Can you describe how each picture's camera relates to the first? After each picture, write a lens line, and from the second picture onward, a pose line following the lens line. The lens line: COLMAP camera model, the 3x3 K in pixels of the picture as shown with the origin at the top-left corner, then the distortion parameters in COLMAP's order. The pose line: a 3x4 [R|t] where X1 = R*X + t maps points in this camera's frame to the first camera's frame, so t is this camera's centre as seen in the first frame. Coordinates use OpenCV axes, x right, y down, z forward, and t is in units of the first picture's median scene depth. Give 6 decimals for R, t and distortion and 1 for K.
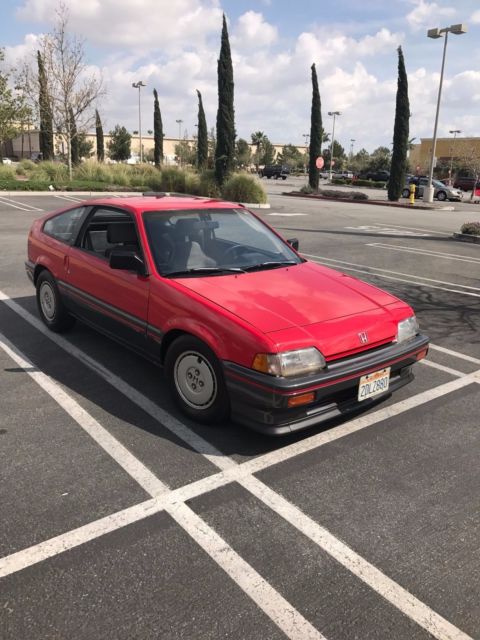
lens RADIAL K [[528.8, 0, 247.0], [0, 528.8, 319.6], [0, 0, 1]] dist [0.020055, -0.000825]
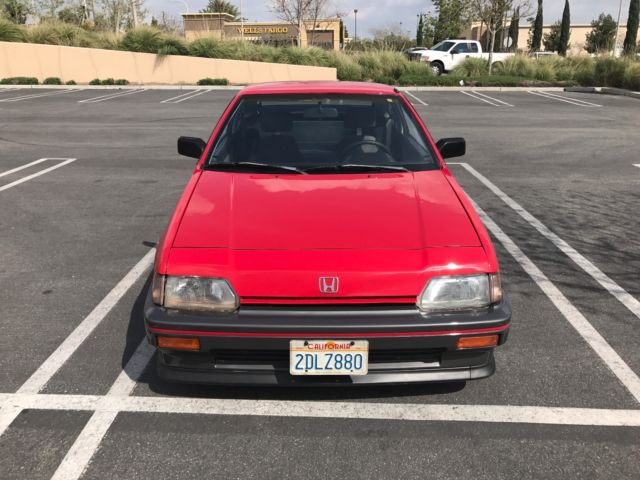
lens RADIAL K [[536.3, 0, 320.1], [0, 536.3, 223.9], [0, 0, 1]] dist [0.004265, 0.014147]
pose [[0.754901, 0.160363, -0.635931, 0.506478], [-0.154811, 0.985815, 0.064820, -0.068263], [0.637305, 0.049516, 0.769019, 0.377012]]
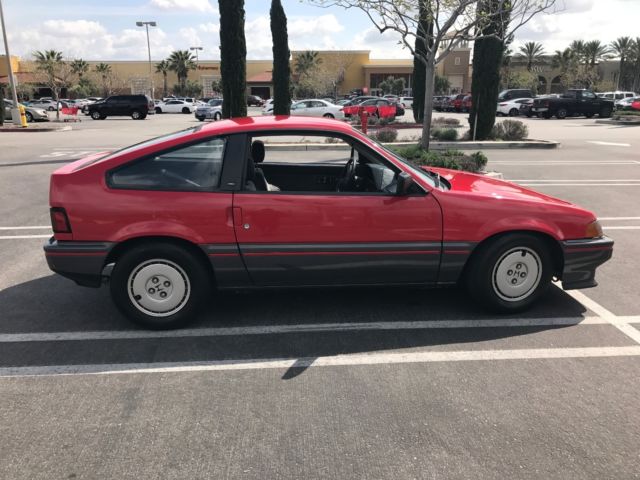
lens RADIAL K [[508.4, 0, 321.4], [0, 508.4, 248.5], [0, 0, 1]] dist [0.006766, -0.002040]
pose [[0.576462, -0.276680, 0.768856, -0.888844], [0.253372, 0.955077, 0.153724, -0.155579], [-0.776849, 0.106190, 0.620669, 0.539618]]
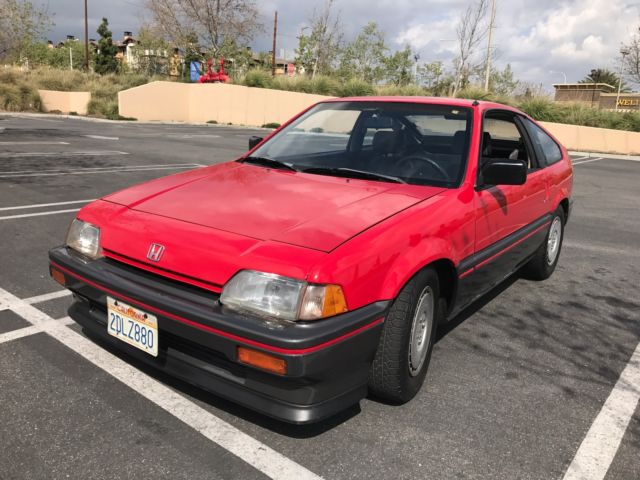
lens RADIAL K [[528.8, 0, 317.4], [0, 528.8, 238.6], [0, 0, 1]] dist [0.020055, -0.000825]
pose [[0.196662, 0.191354, -0.961617, 0.692671], [-0.311112, 0.942265, 0.123877, -0.096596], [0.929803, 0.274809, 0.244840, 0.820003]]
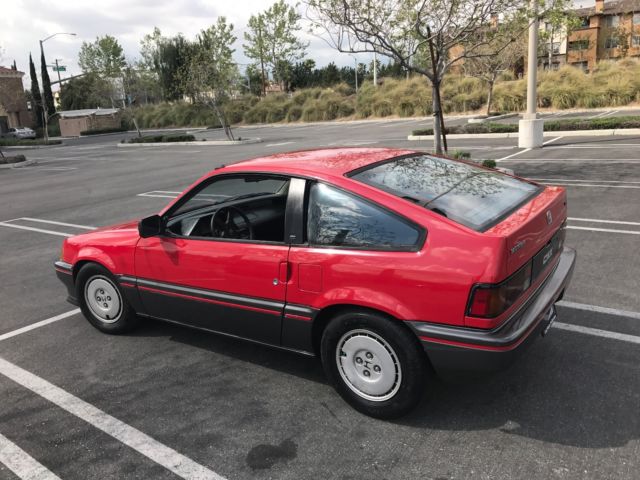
lens RADIAL K [[519.6, 0, 309.8], [0, 519.6, 240.5], [0, 0, 1]] dist [0.001932, -0.001914]
pose [[-0.976515, 0.074105, -0.202305, 0.021975], [-0.034757, 0.872503, 0.487370, -0.545696], [0.212628, 0.482956, -0.849437, 1.919762]]
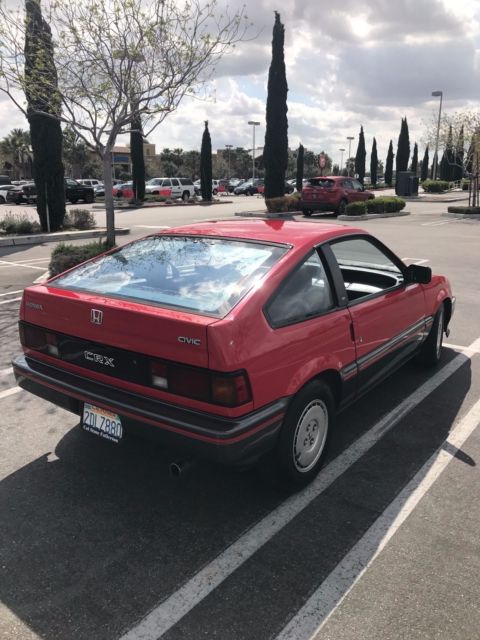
lens RADIAL K [[514.5, 0, 240.0], [0, 514.5, 320.0], [0, 0, 1]] dist [0.002419, -0.002927]
pose [[-0.218270, -0.294458, 0.930405, -0.992351], [0.258844, 0.901776, 0.346121, -0.418700], [-0.940935, 0.316377, -0.120612, 1.329813]]
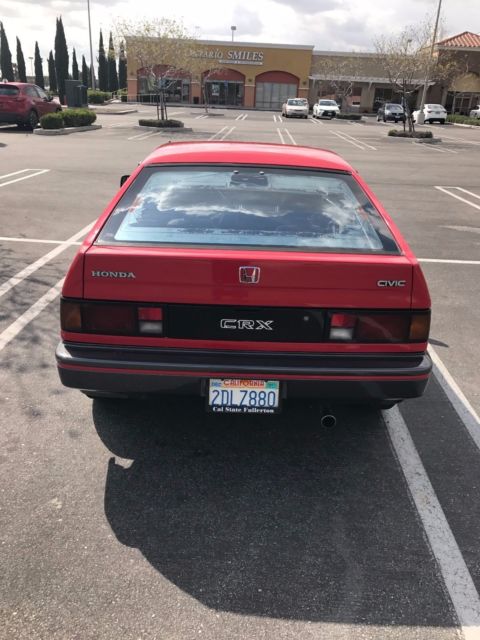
lens RADIAL K [[519.6, 0, 243.3], [0, 519.6, 306.3], [0, 0, 1]] dist [0.001932, -0.001914]
pose [[-0.744774, -0.314119, 0.588762, -0.700919], [0.113185, 0.810037, 0.575351, -0.518806], [-0.657647, 0.495145, -0.567742, 1.707811]]
